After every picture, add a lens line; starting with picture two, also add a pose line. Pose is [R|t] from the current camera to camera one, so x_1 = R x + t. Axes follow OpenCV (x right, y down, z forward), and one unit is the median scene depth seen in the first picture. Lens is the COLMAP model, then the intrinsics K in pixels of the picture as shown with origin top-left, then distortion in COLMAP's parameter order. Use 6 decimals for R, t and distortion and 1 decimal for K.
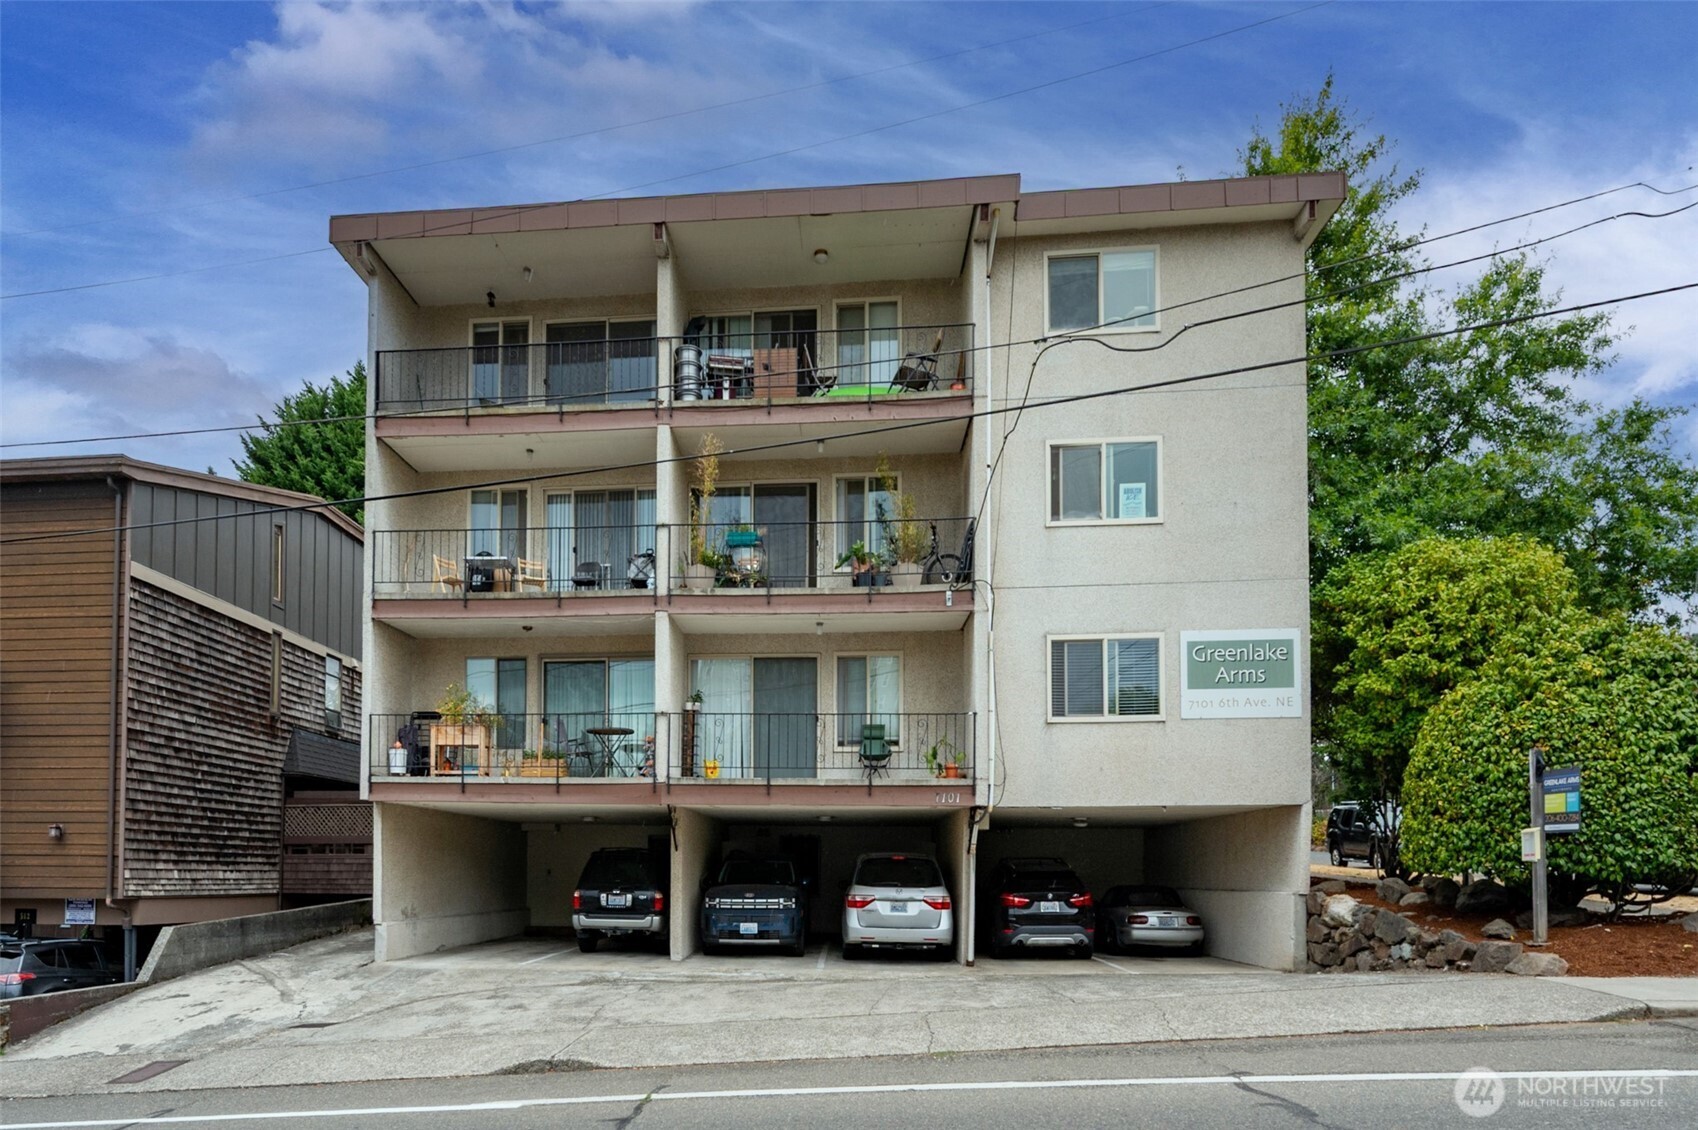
lens RADIAL K [[716.3, 0, 843.1], [0, 716.3, 531.2], [0, 0, 1]] dist [0.002410, -0.000337]
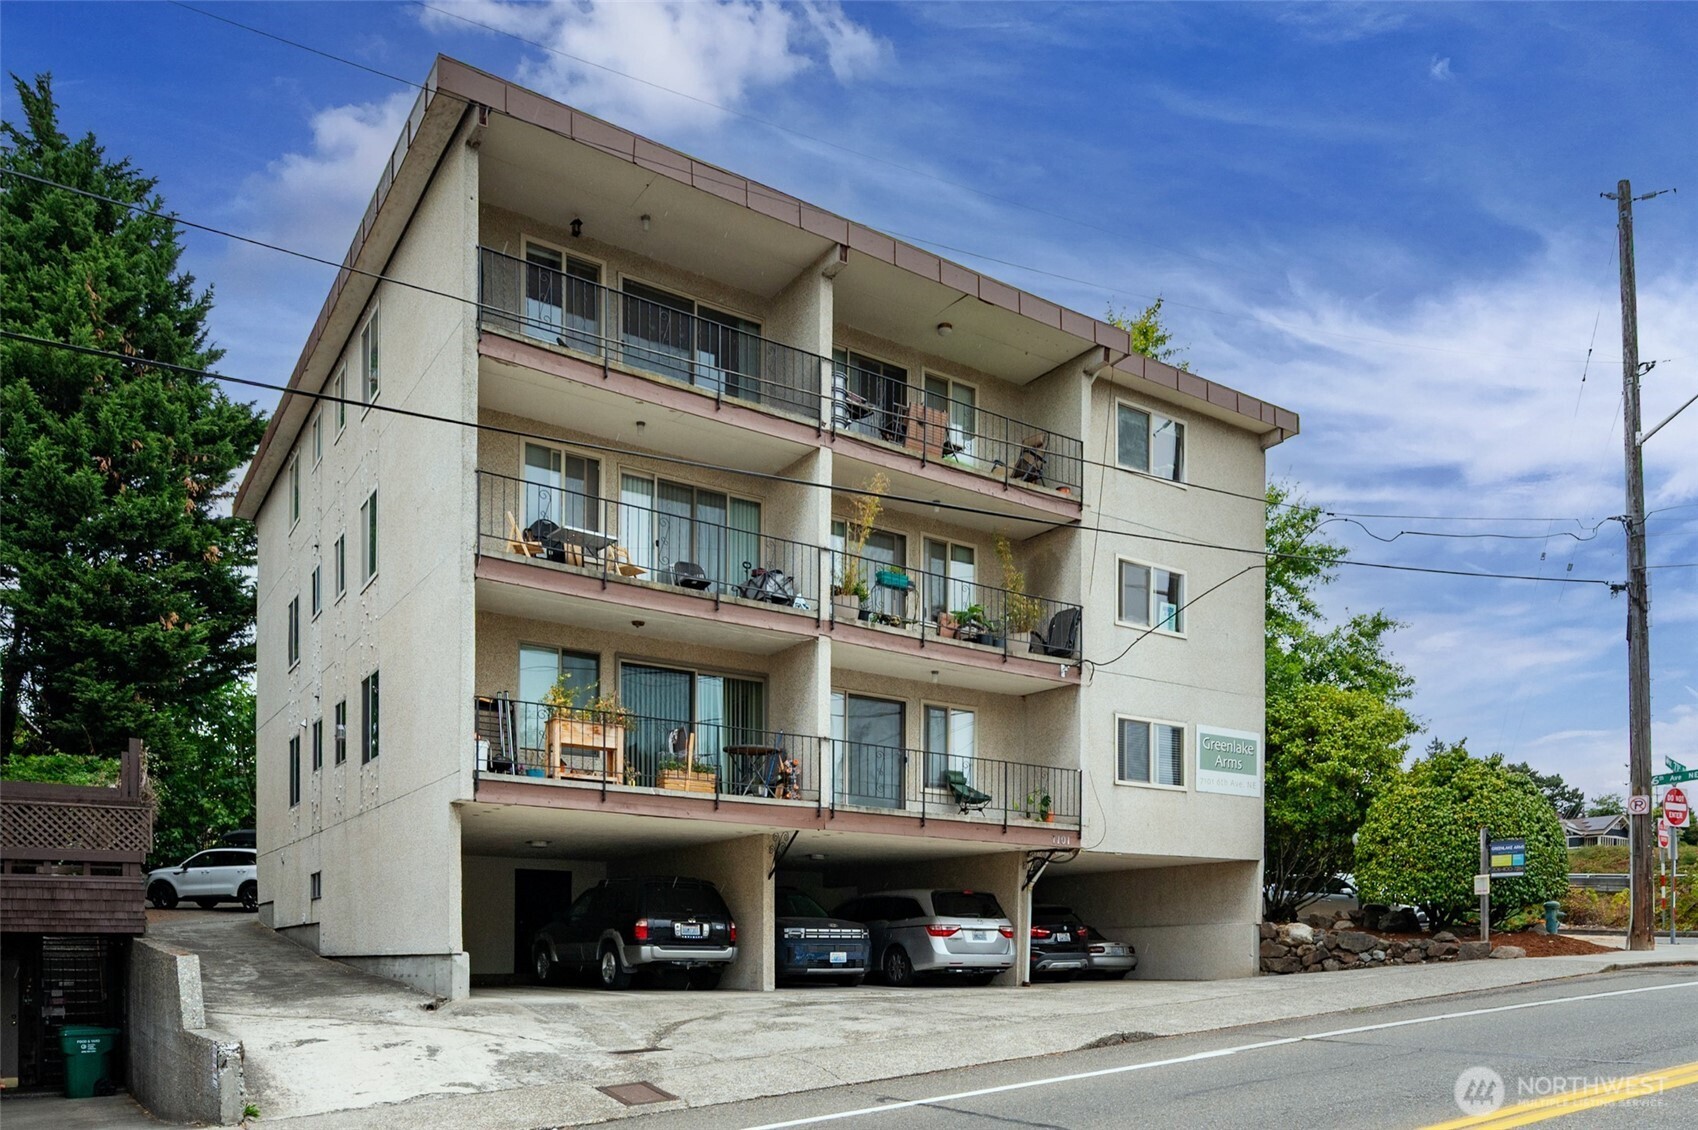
lens RADIAL K [[751.2, 0, 846.8], [0, 751.2, 566.6], [0, 0, 1]] dist [0.000848, 0.000420]
pose [[0.871671, 0.220280, 0.437796, -0.725263], [-0.213988, 0.974713, -0.064374, 0.081405], [-0.440906, -0.037570, 0.896767, 0.060812]]
